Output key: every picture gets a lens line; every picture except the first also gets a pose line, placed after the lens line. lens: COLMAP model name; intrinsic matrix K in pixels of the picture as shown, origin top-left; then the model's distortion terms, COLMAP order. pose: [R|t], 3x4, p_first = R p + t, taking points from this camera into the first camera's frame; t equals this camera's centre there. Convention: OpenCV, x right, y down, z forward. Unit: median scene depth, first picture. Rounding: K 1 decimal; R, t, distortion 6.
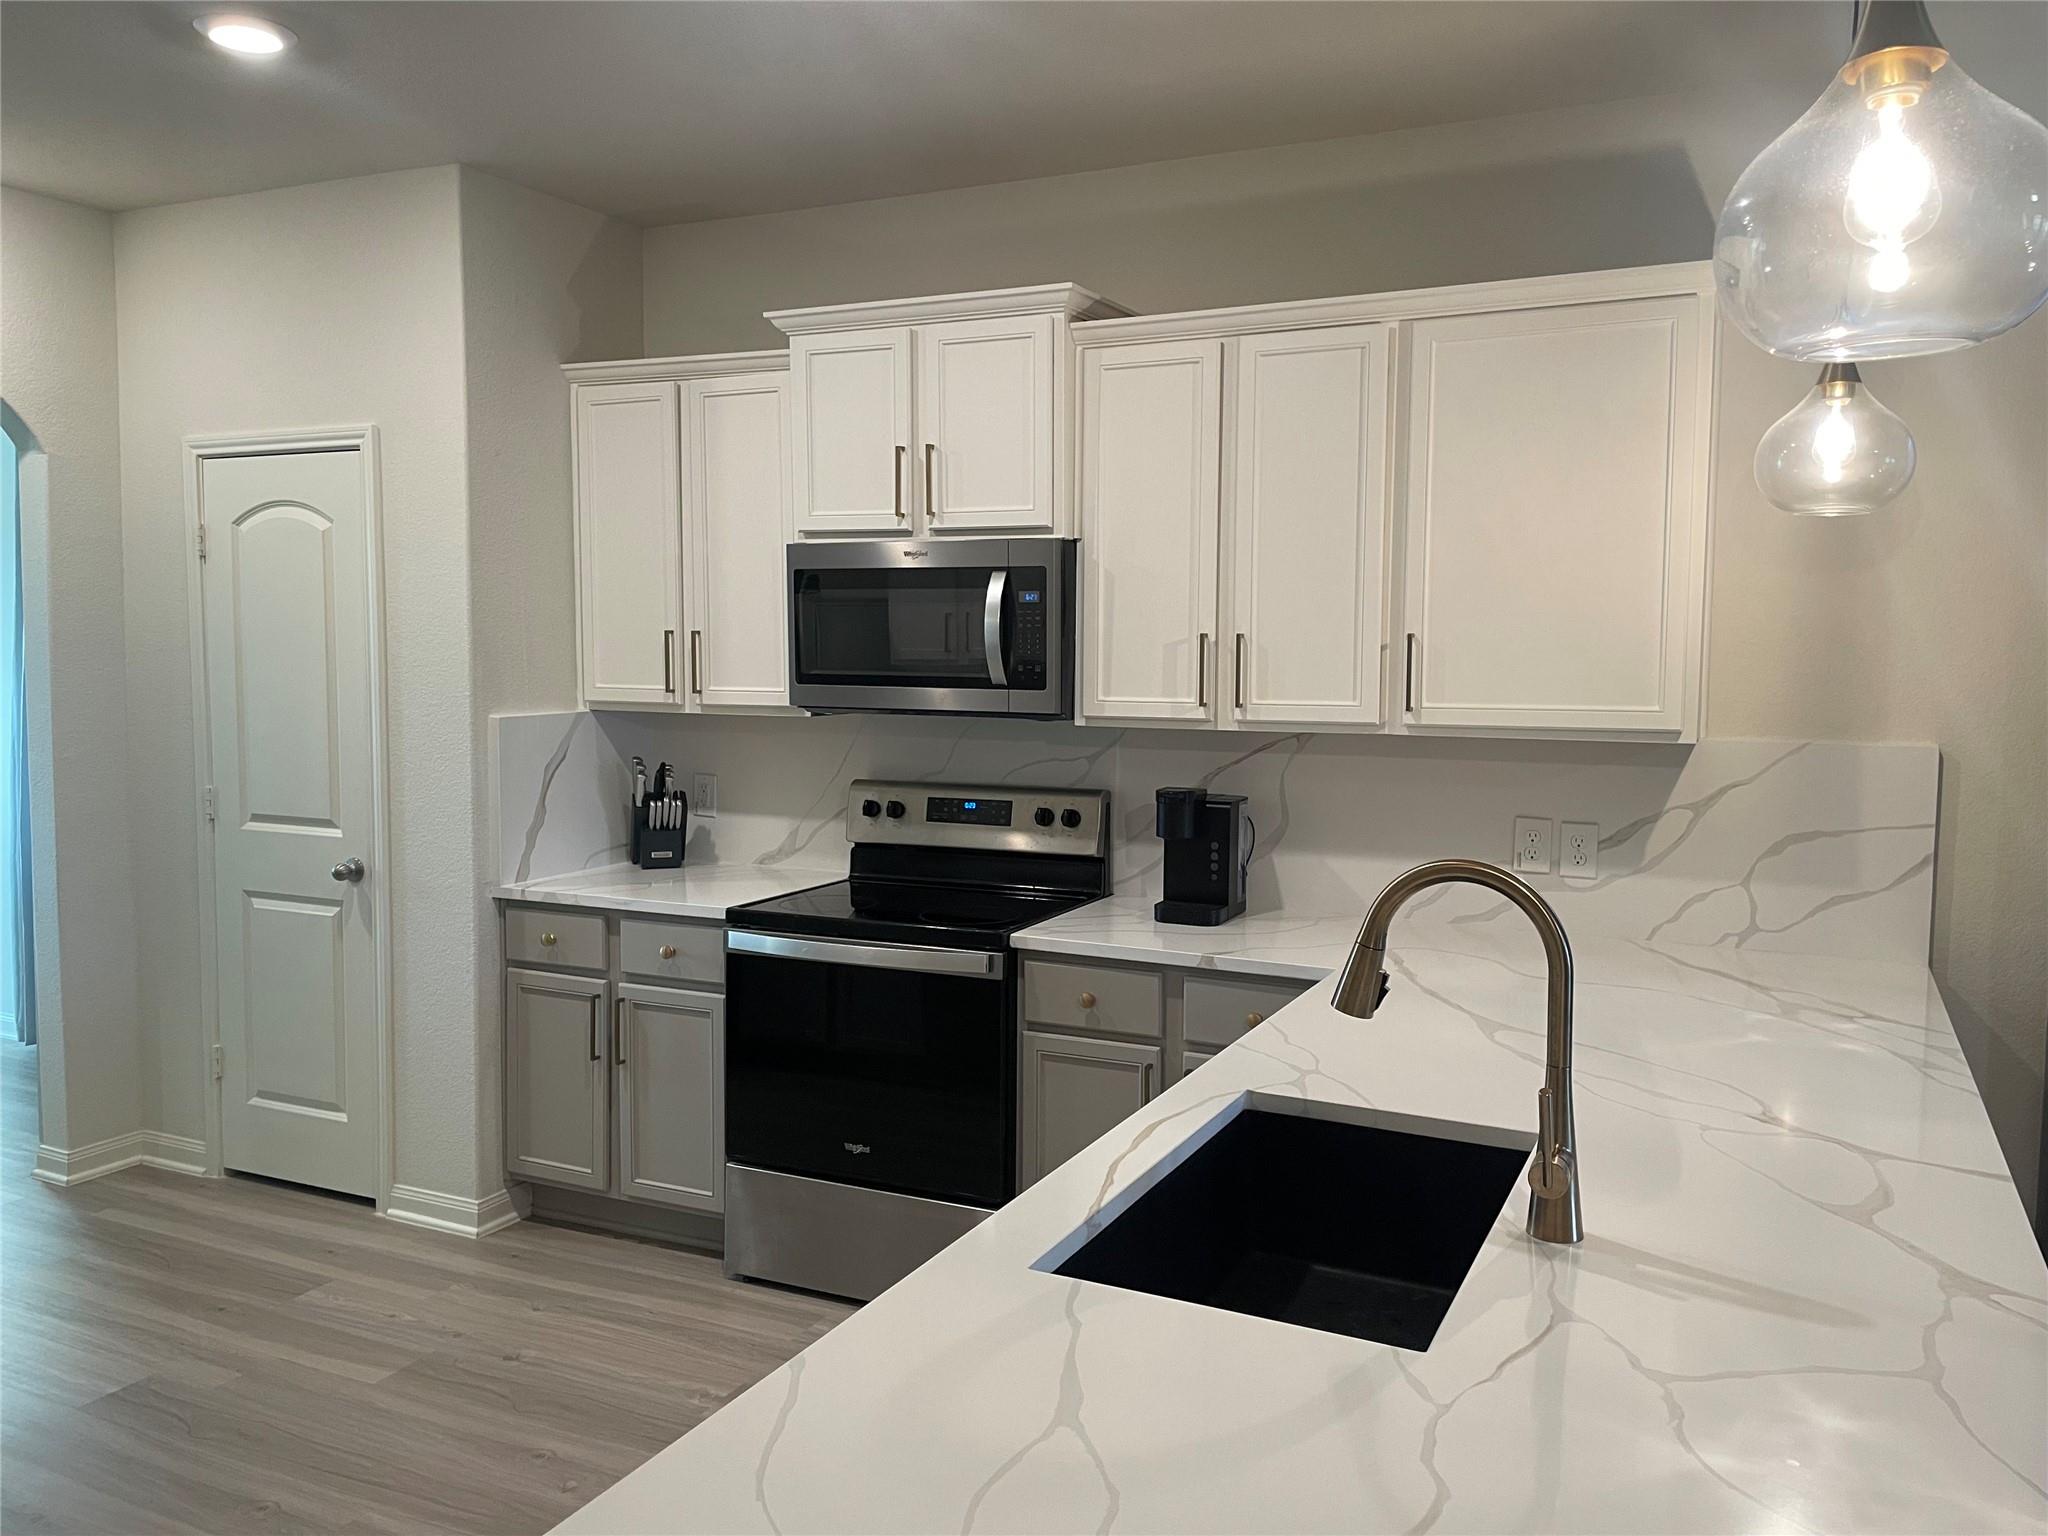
lens RADIAL K [[1556.9, 0, 1023.1], [0, 1556.9, 759.2], [0, 0, 1]] dist [0.078092, -0.084976]
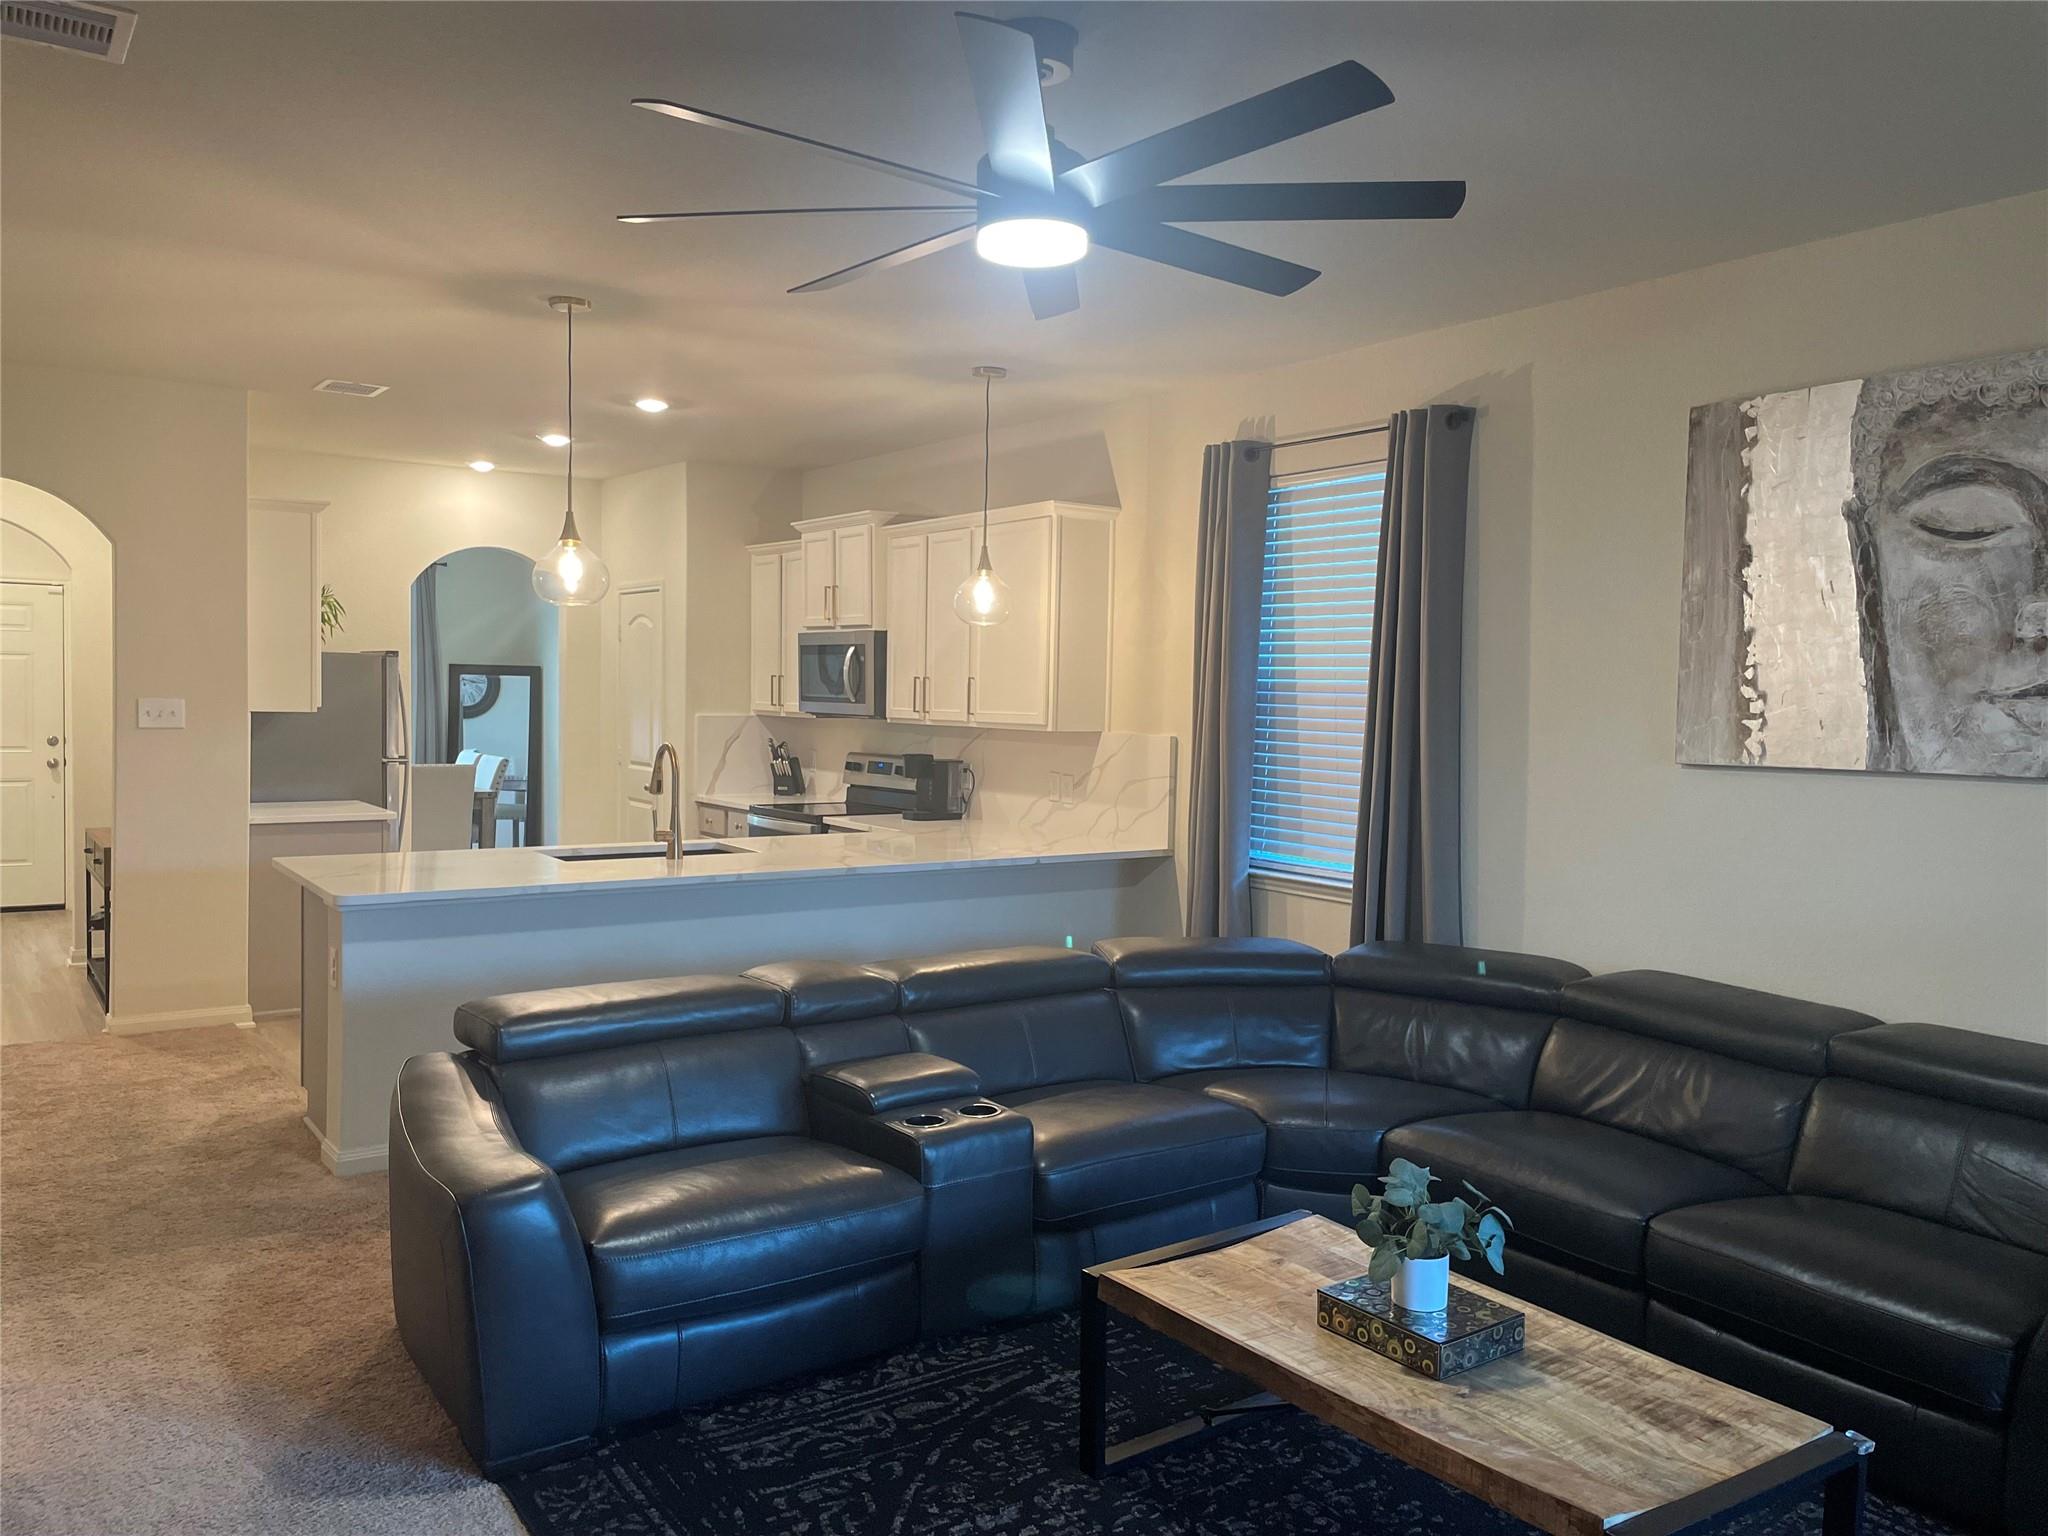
lens RADIAL K [[1556.9, 0, 1026.2], [0, 1556.9, 762.8], [0, 0, 1]] dist [0.078092, -0.084976]
pose [[0.871633, 0.033604, -0.489006, 1.121354], [-0.049534, 0.998579, -0.019670, 0.058808], [0.487650, 0.041368, 0.872059, -0.638276]]
